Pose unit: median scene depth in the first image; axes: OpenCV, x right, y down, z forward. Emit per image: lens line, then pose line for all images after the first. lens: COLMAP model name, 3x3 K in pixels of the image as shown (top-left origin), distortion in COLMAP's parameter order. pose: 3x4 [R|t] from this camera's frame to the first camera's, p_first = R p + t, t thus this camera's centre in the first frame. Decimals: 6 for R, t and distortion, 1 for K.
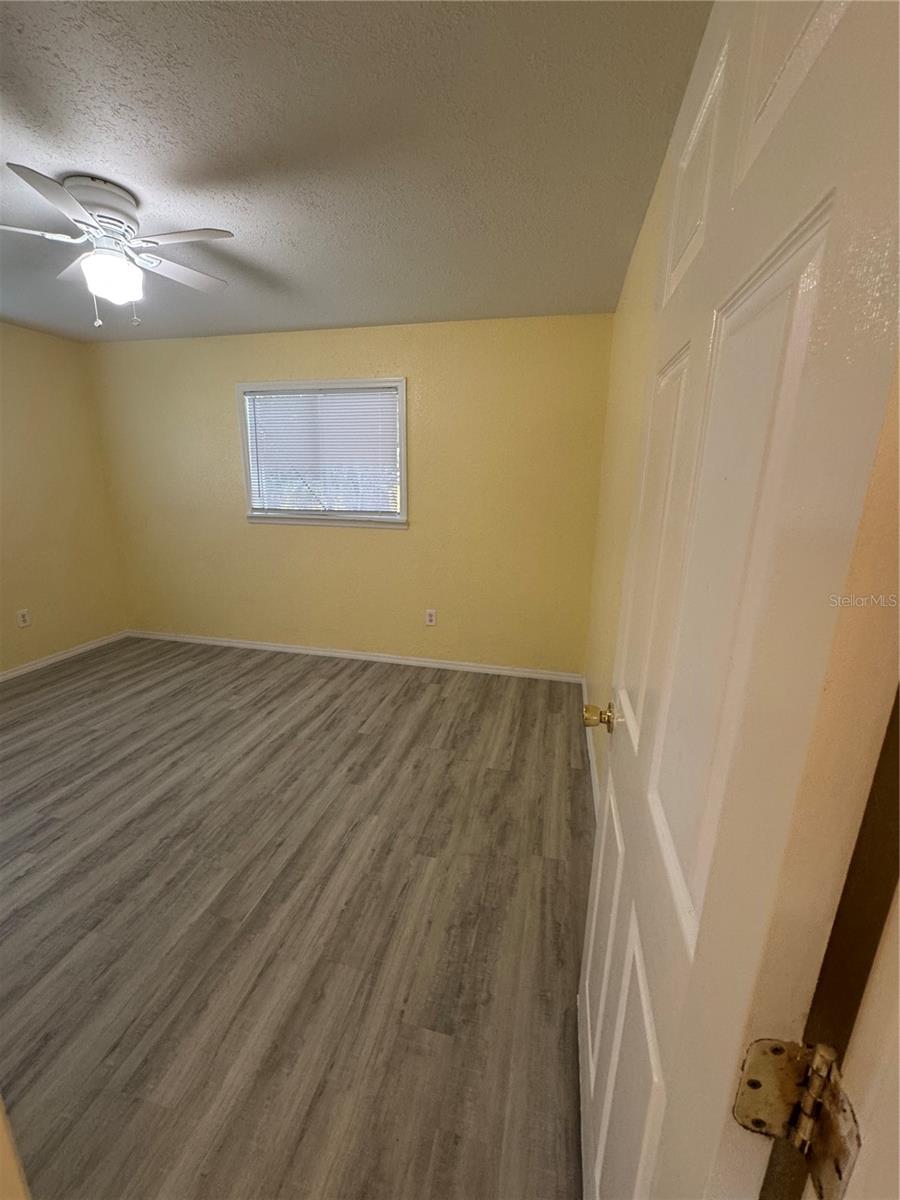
lens RADIAL K [[486.5, 0, 443.6], [0, 486.5, 598.6], [0, 0, 1]] dist [-0.005521, 0.000527]
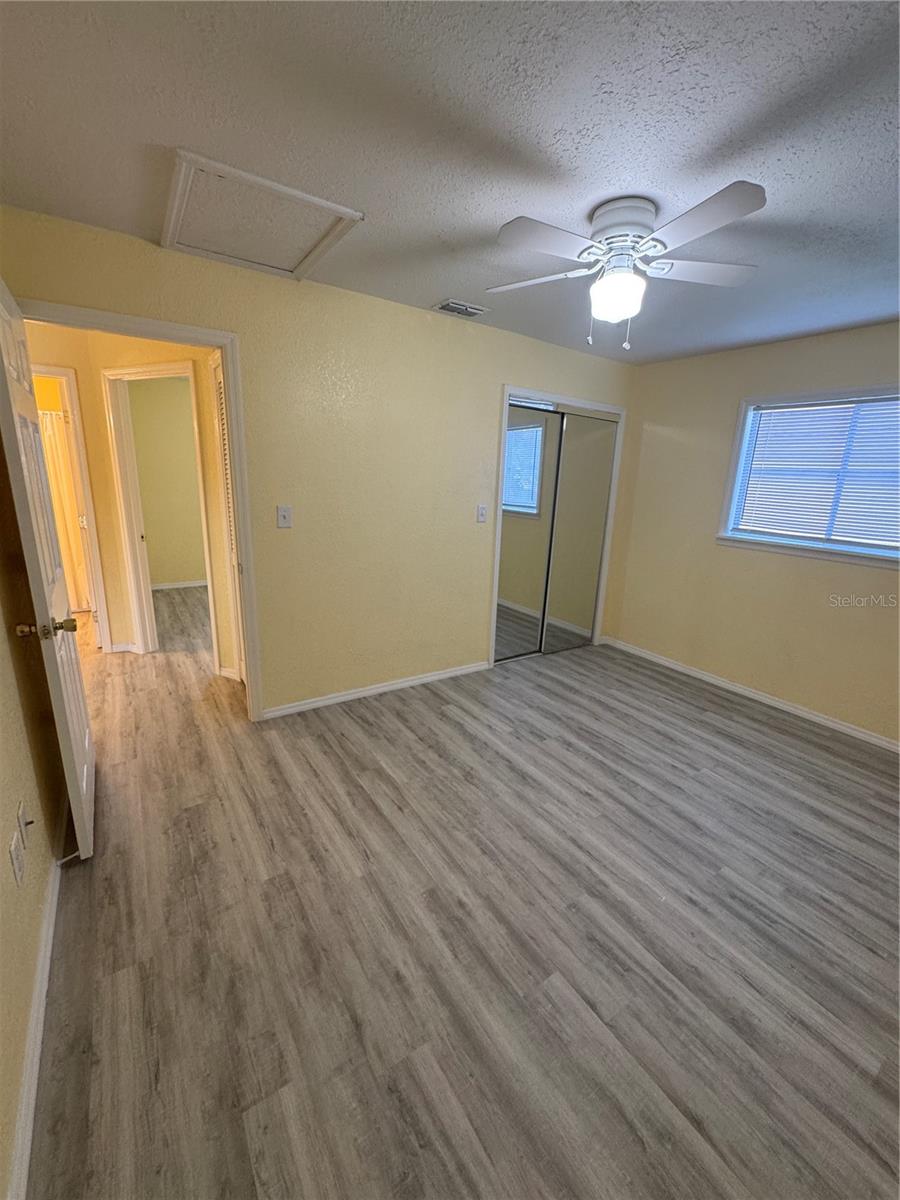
lens RADIAL K [[486.5, 0, 443.6], [0, 486.5, 598.6], [0, 0, 1]] dist [-0.005521, 0.000527]
pose [[-0.678067, 0.143866, -0.720783, 0.283965], [-0.227940, 0.891146, 0.392302, -0.330982], [0.698762, 0.430303, -0.571464, 1.260979]]
